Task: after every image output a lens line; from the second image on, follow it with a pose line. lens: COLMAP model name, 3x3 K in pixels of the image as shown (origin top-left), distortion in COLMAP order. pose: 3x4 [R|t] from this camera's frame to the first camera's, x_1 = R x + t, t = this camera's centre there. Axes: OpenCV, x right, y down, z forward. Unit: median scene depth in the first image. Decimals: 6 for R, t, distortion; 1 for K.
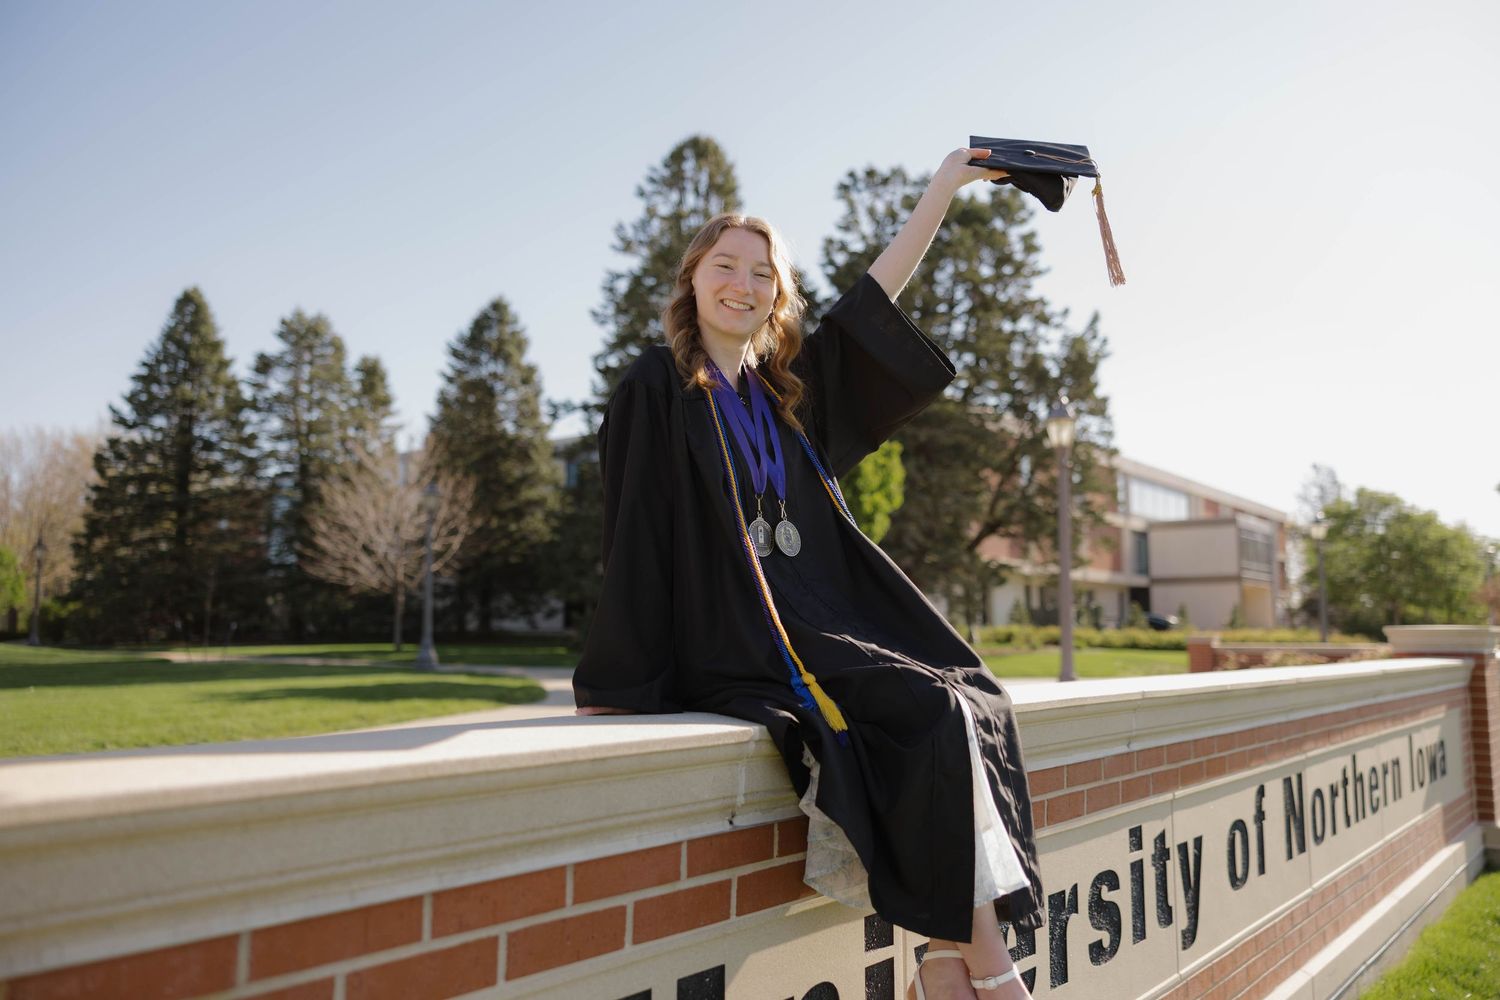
lens RADIAL K [[1147.4, 0, 750.0], [0, 1147.4, 500.0], [0, 0, 1]] dist [0.002314, 0.000069]
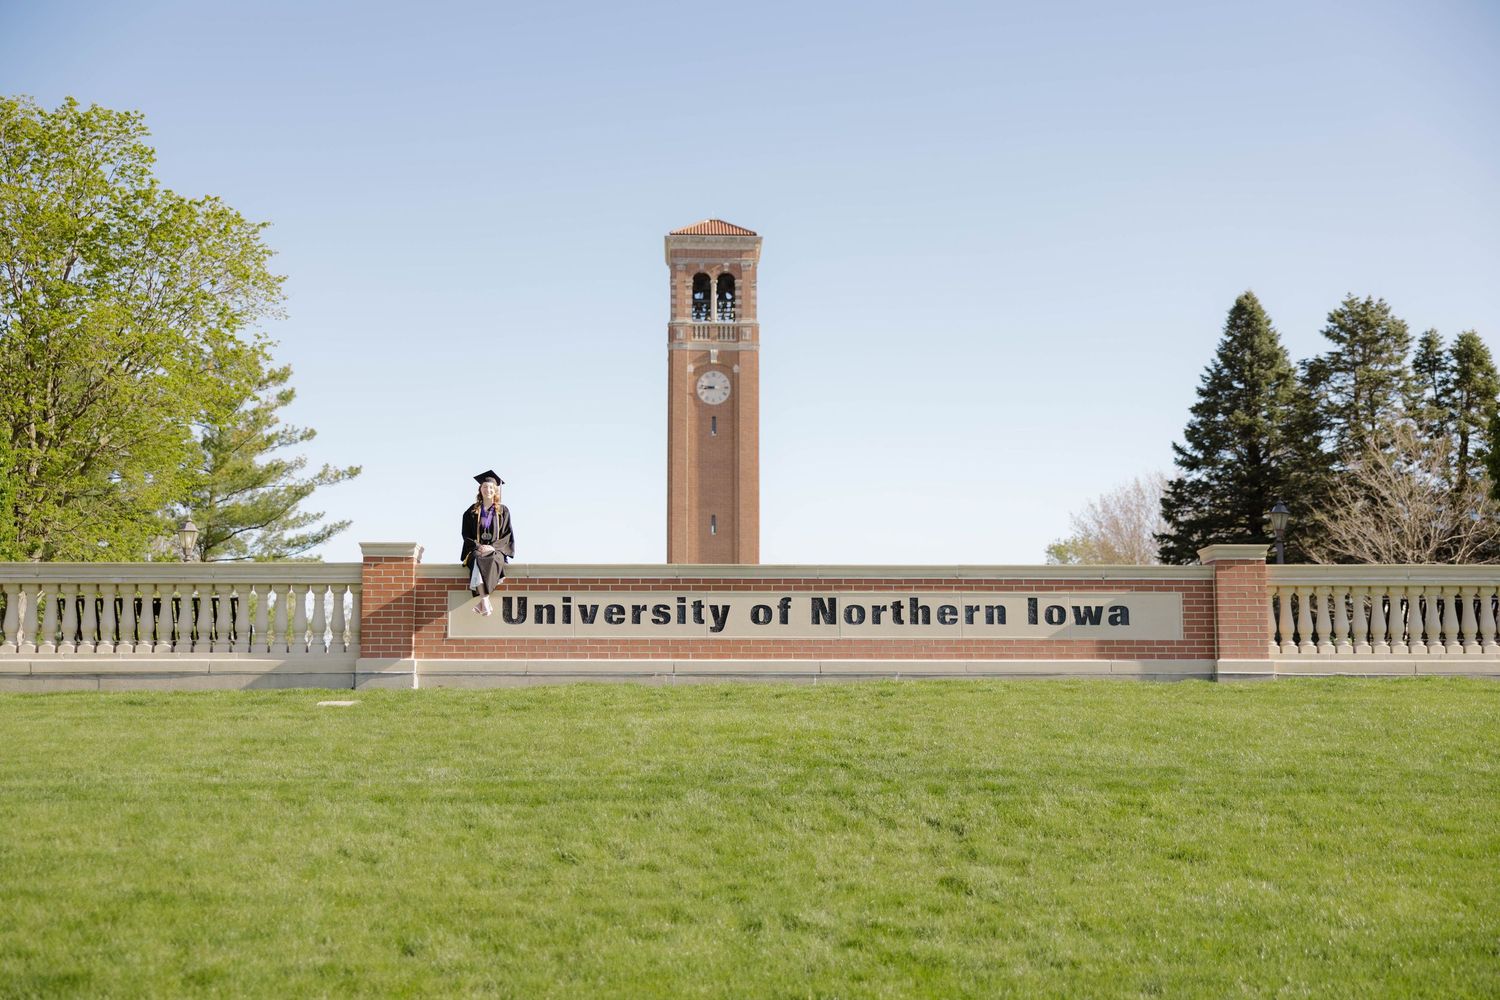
lens RADIAL K [[1863.0, 0, 750.0], [0, 1863.0, 500.0], [0, 0, 1]] dist [0.003733, 0.003373]
pose [[0.637420, -0.109519, -0.762693, 0.330165], [0.093335, 0.993533, -0.064661, 0.023163], [0.764842, -0.029970, 0.643520, -0.181806]]
